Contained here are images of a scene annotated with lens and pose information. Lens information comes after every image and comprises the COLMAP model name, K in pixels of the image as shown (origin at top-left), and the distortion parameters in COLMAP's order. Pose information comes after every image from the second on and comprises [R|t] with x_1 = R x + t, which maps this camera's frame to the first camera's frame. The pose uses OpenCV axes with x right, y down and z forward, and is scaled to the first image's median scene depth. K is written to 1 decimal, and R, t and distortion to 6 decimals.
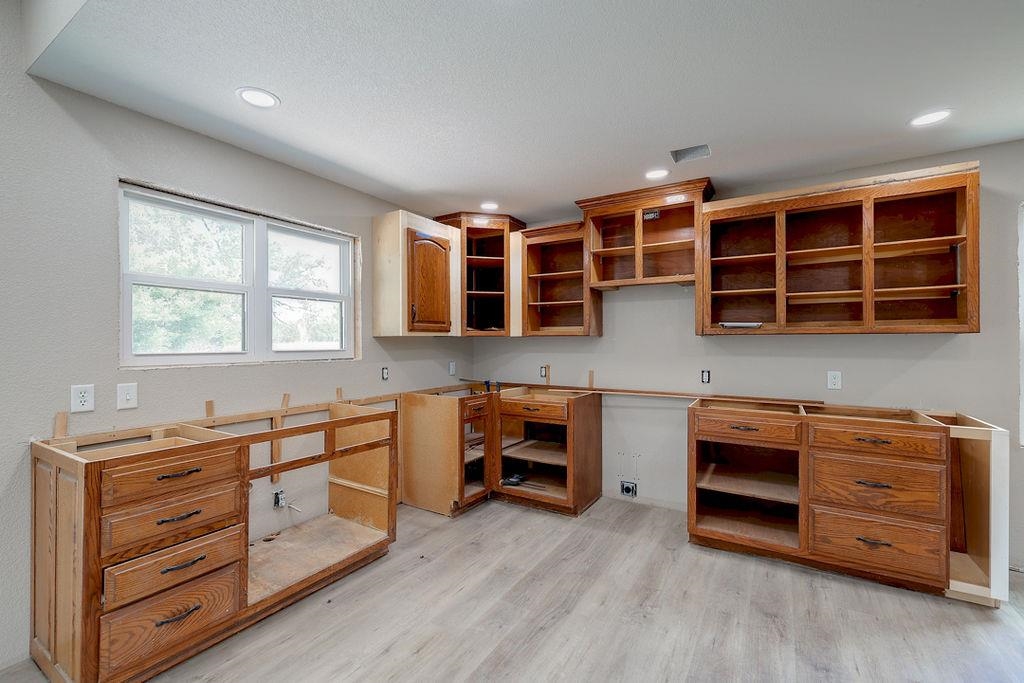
lens RADIAL K [[435.6, 0, 508.1], [0, 435.6, 340.0], [0, 0, 1]] dist [0.000523, -0.000294]
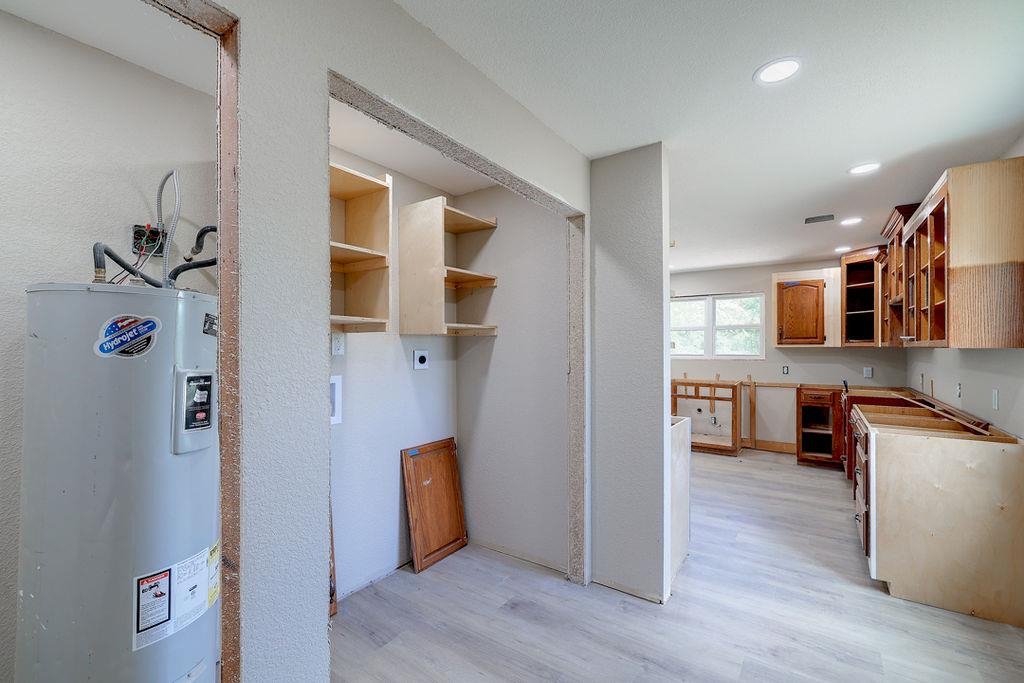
lens RADIAL K [[445.1, 0, 503.1], [0, 445.1, 346.0], [0, 0, 1]] dist [0.001228, 0.000077]
pose [[-0.067732, -0.000969, -0.997703, 1.633164], [0.006042, 0.999981, -0.001381, -0.019038], [0.997685, -0.006121, -0.067725, 0.065944]]
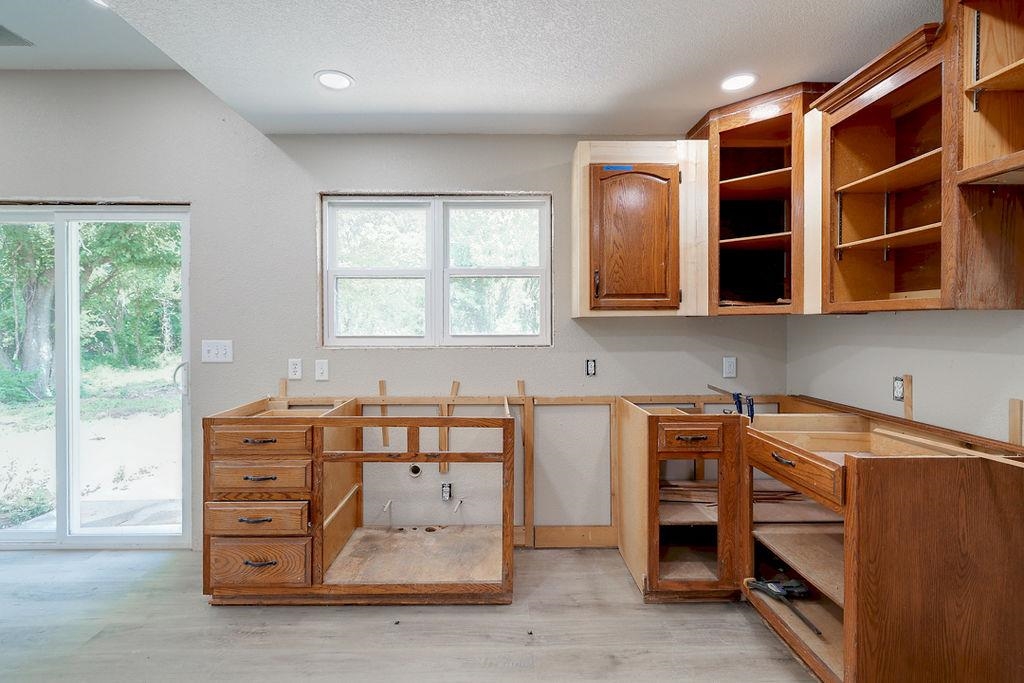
lens RADIAL K [[482.3, 0, 509.1], [0, 482.3, 327.6], [0, 0, 1]] dist [0.004002, 0.000424]
pose [[0.540934, 0.004714, -0.841052, 0.380468], [0.007032, 0.999924, 0.010127, -0.000482], [0.841036, -0.011392, 0.540860, 0.487637]]
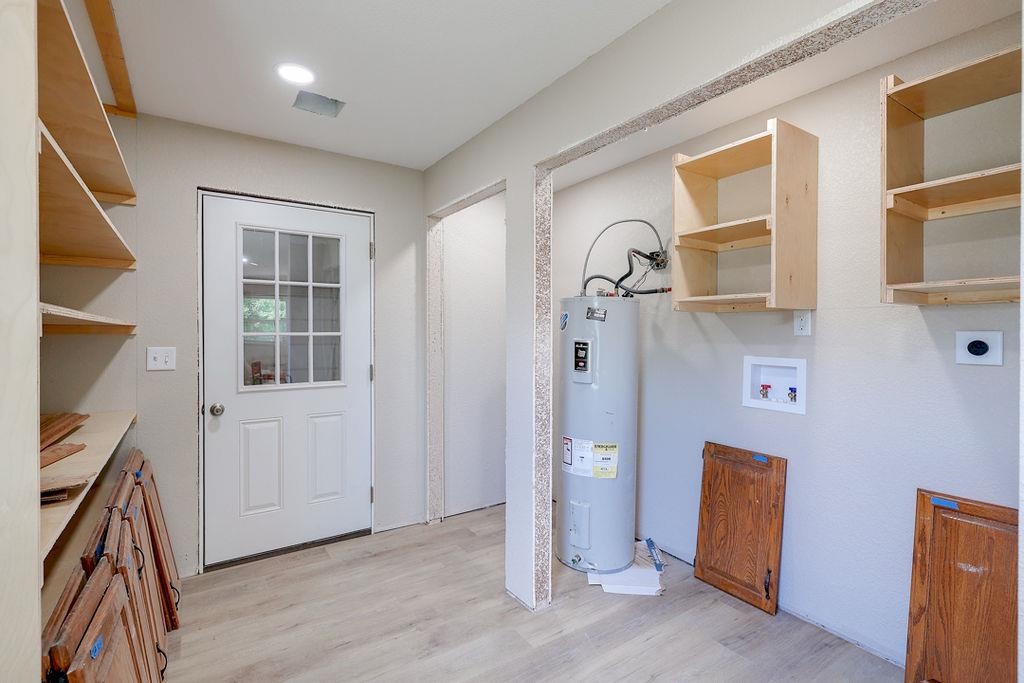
lens RADIAL K [[484.5, 0, 511.6], [0, 484.5, 335.5], [0, 0, 1]] dist [0.000922, 0.000006]
pose [[-0.904977, -0.005018, 0.425431, 0.960630], [-0.004618, 0.999987, 0.001973, -0.005120], [-0.425436, -0.000179, -0.904988, 0.578157]]
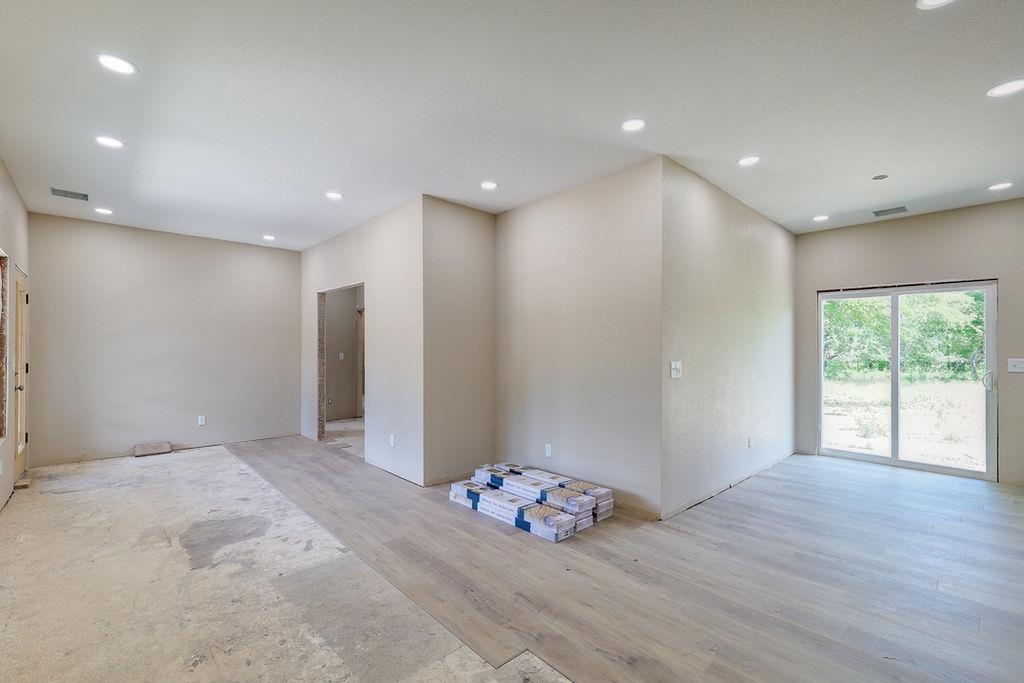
lens RADIAL K [[445.1, 0, 503.1], [0, 445.1, 346.0], [0, 0, 1]] dist [0.001228, 0.000077]
pose [[-0.281263, -0.005314, -0.959616, 1.127064], [0.005194, 0.999962, -0.007060, -0.007931], [0.959617, -0.006970, -0.281225, -0.654345]]
